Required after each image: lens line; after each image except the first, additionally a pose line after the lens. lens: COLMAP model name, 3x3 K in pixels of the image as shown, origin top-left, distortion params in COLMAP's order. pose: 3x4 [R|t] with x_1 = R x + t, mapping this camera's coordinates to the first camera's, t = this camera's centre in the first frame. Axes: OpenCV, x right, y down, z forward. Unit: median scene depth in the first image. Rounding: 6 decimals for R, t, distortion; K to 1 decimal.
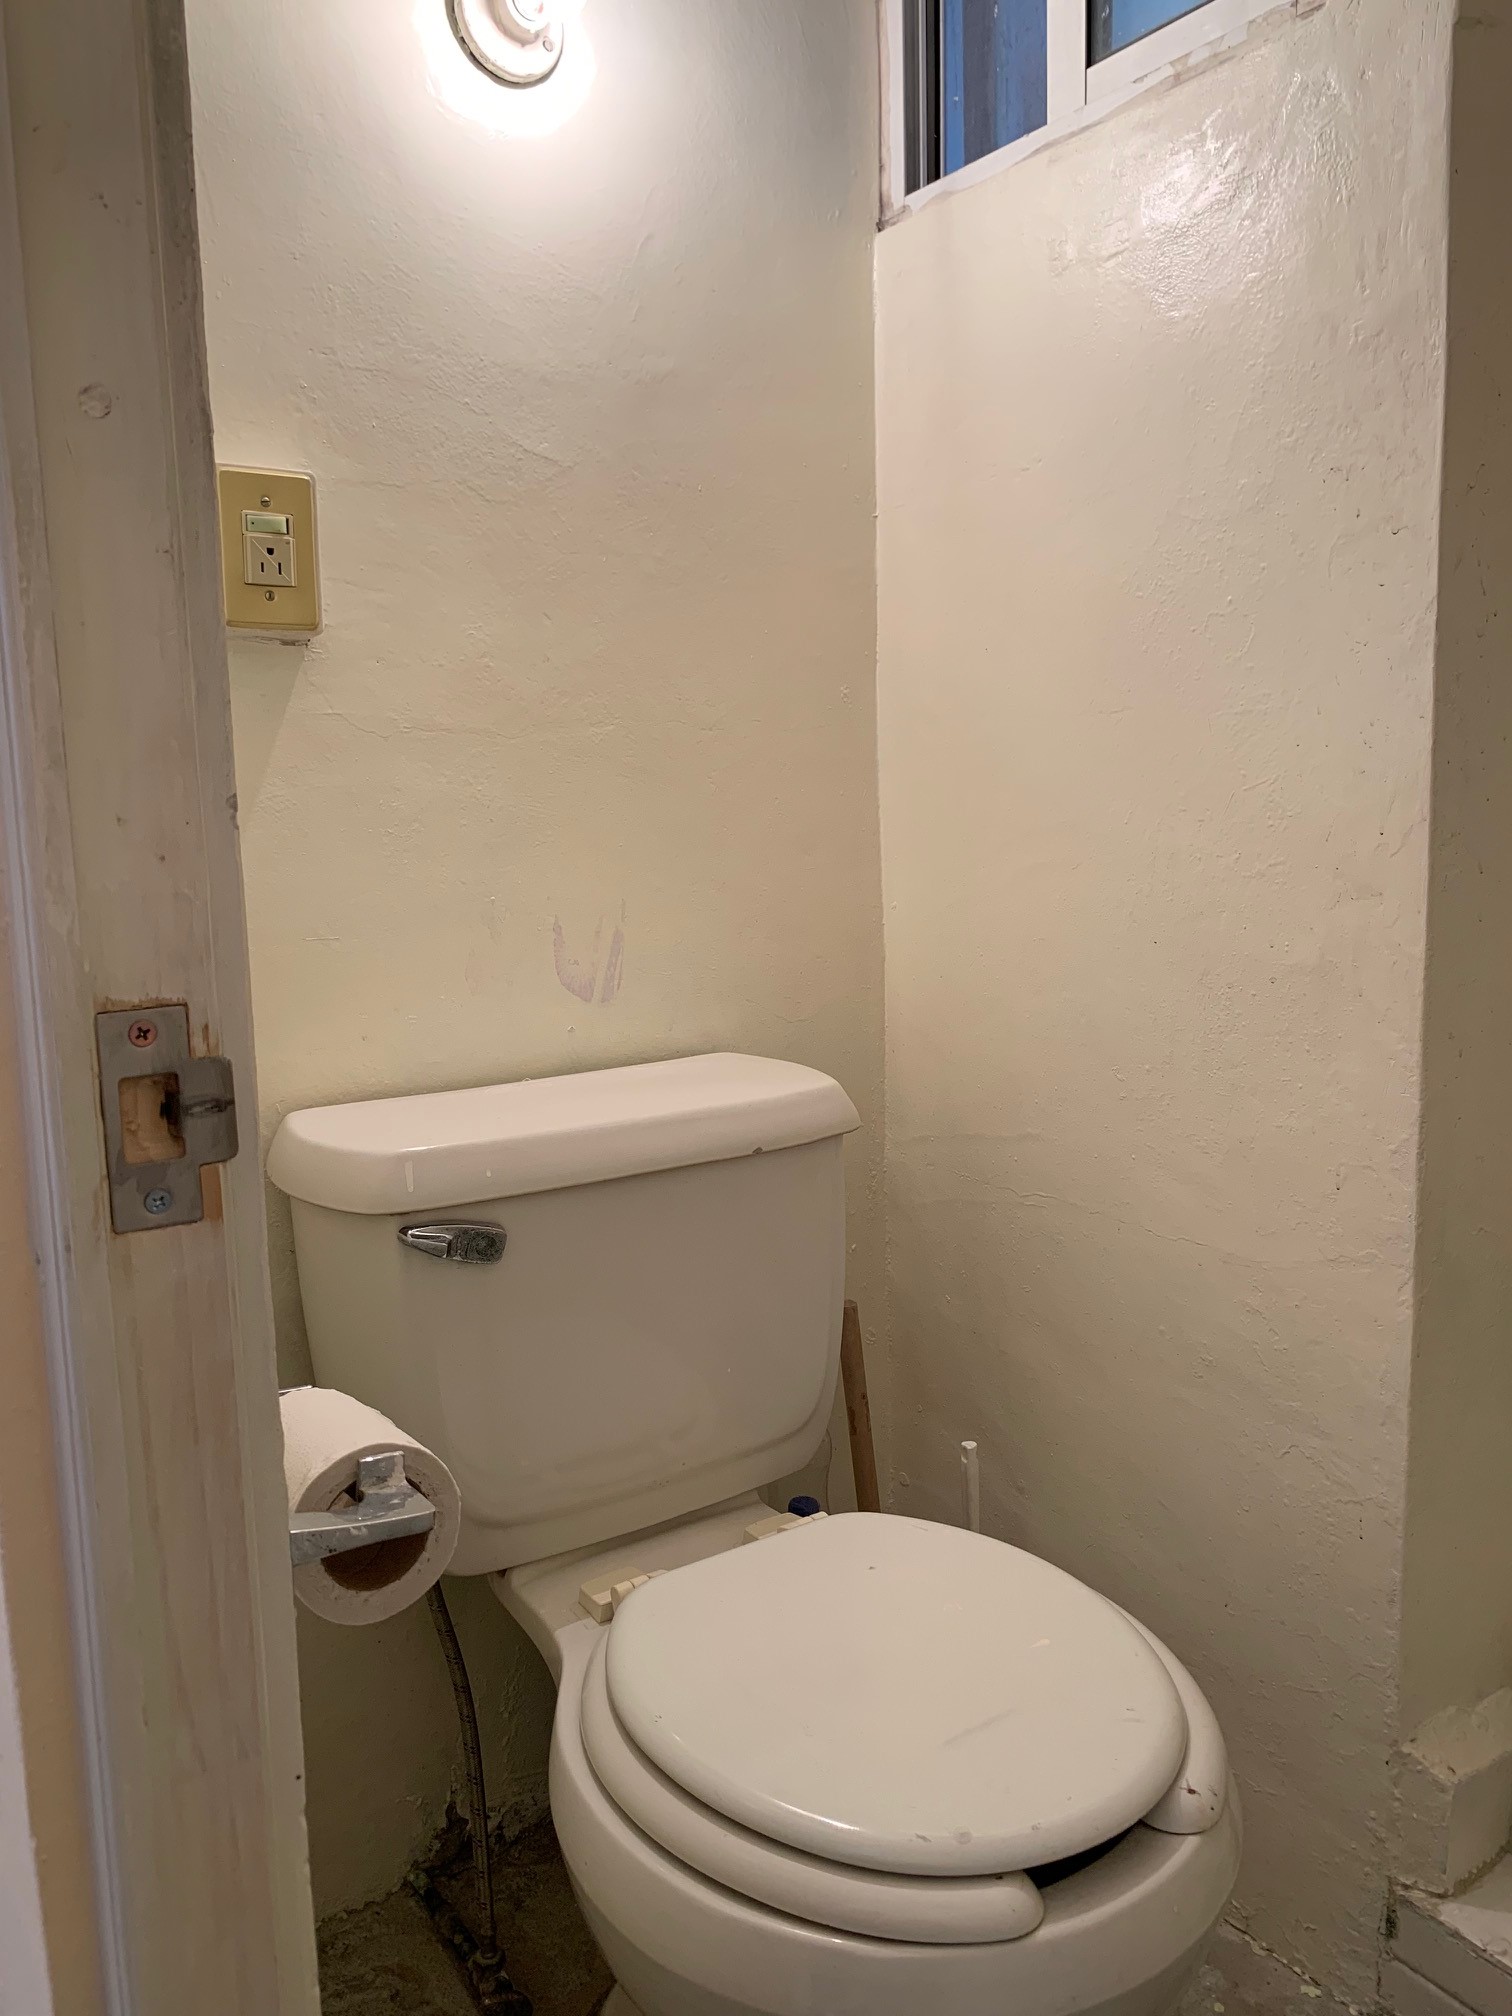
lens RADIAL K [[1511.3, 0, 758.9], [0, 1511.3, 999.9], [0, 0, 1]] dist [0.008348, -0.005311]
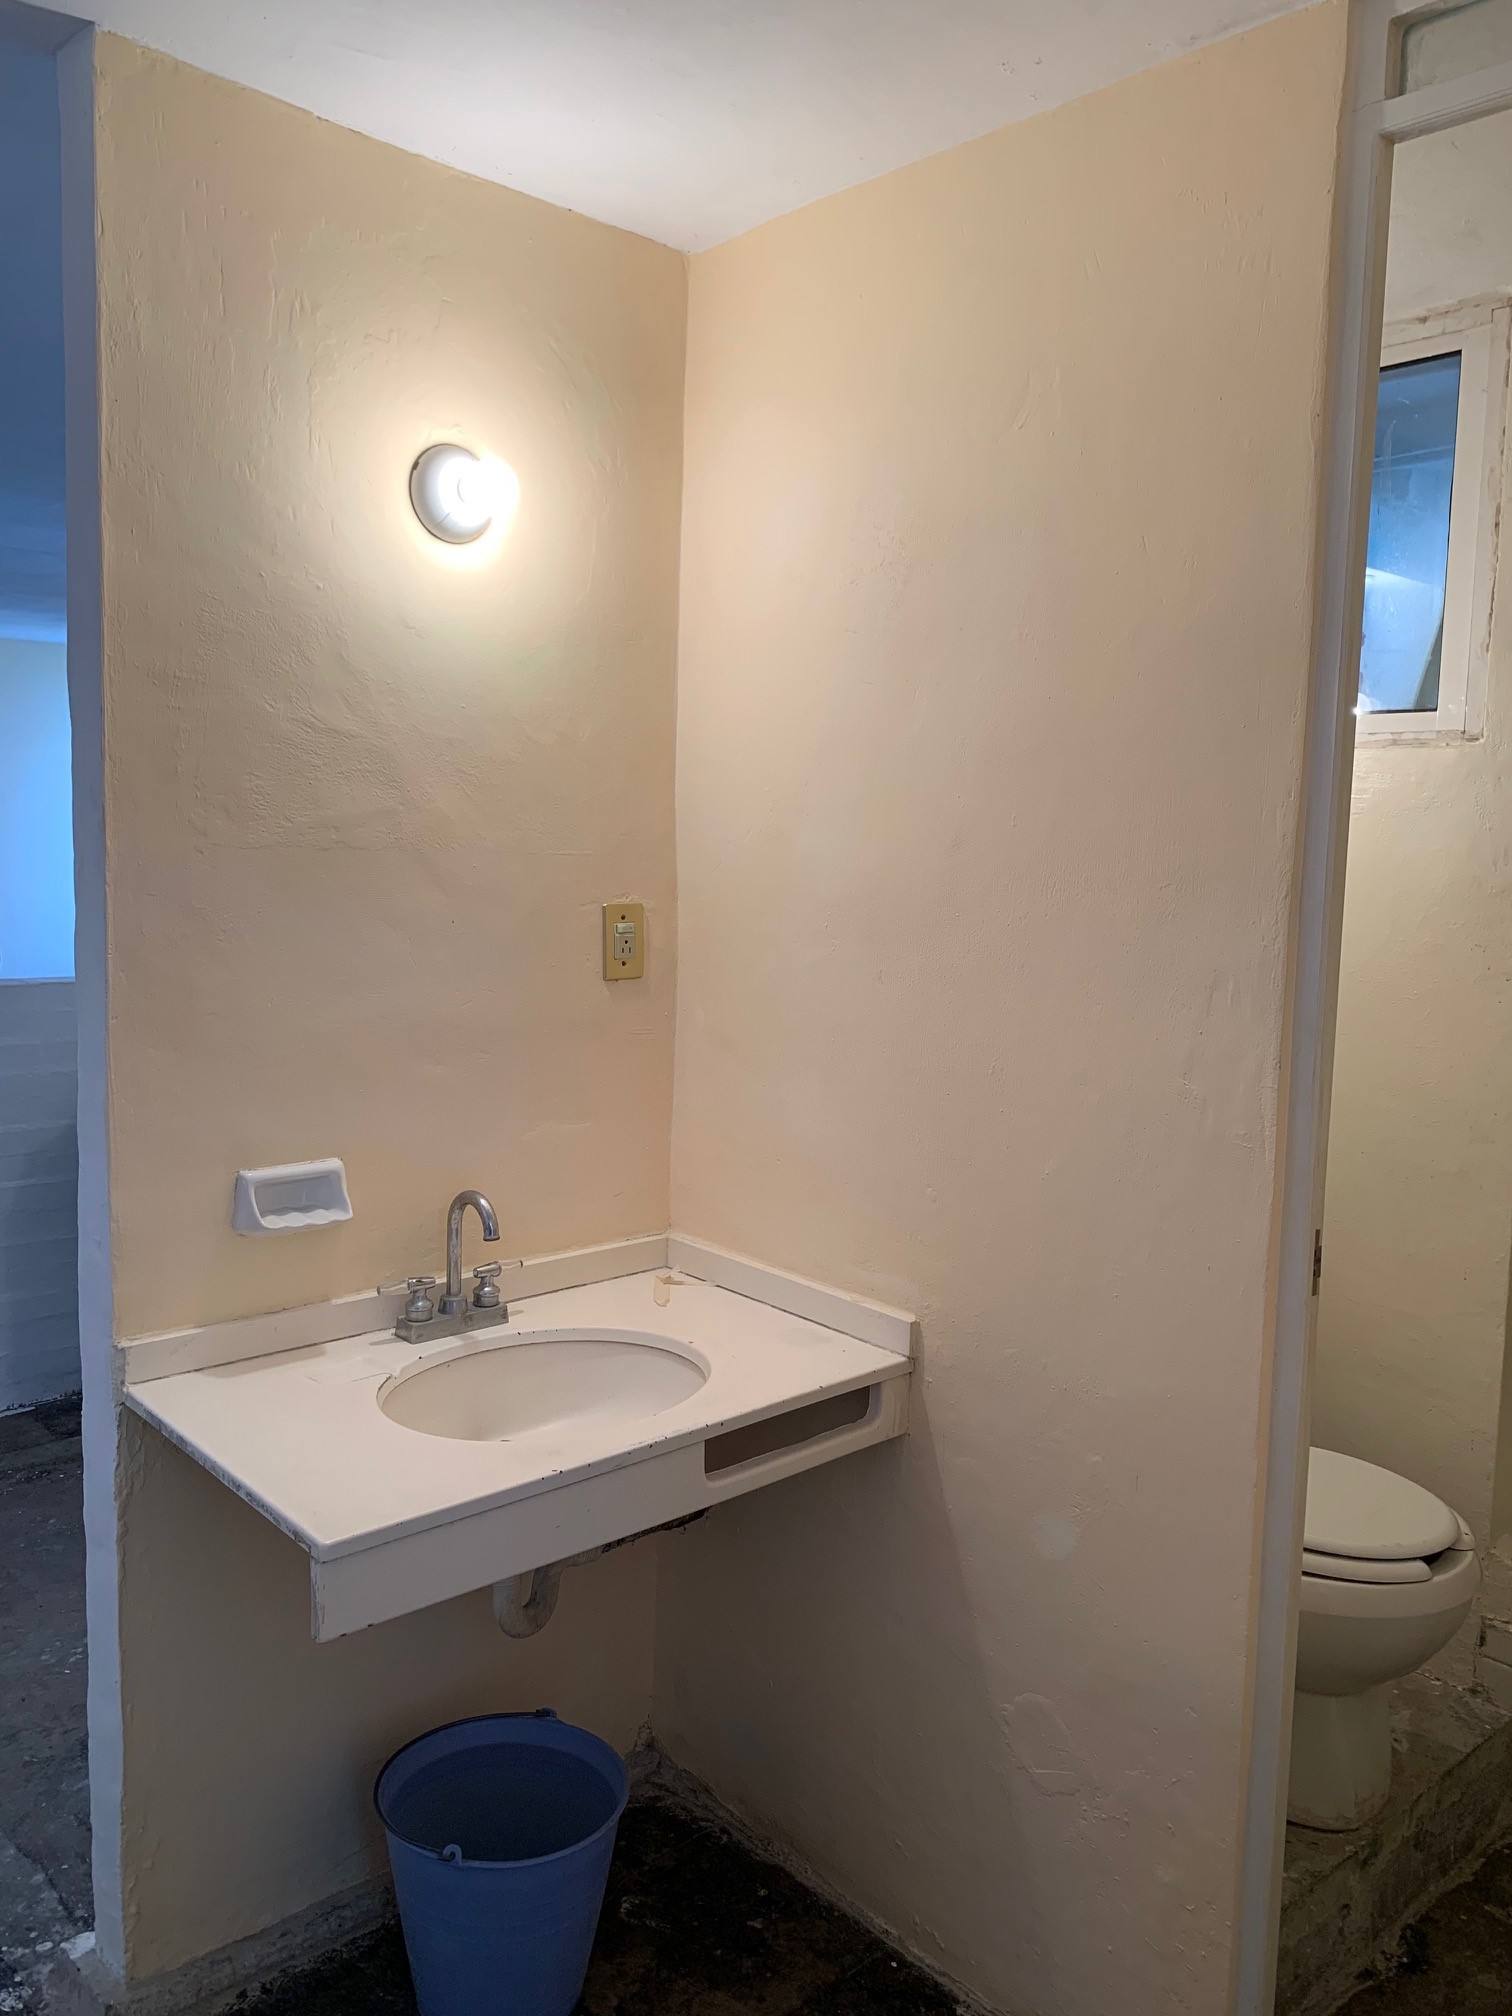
lens RADIAL K [[1511.3, 0, 753.6], [0, 1511.3, 1012.3], [0, 0, 1]] dist [0.008348, -0.005311]
pose [[0.985930, 0.033776, 0.163712, -0.958121], [-0.027387, 0.998778, -0.041131, -0.133103], [-0.164901, 0.036069, 0.985650, -0.927324]]
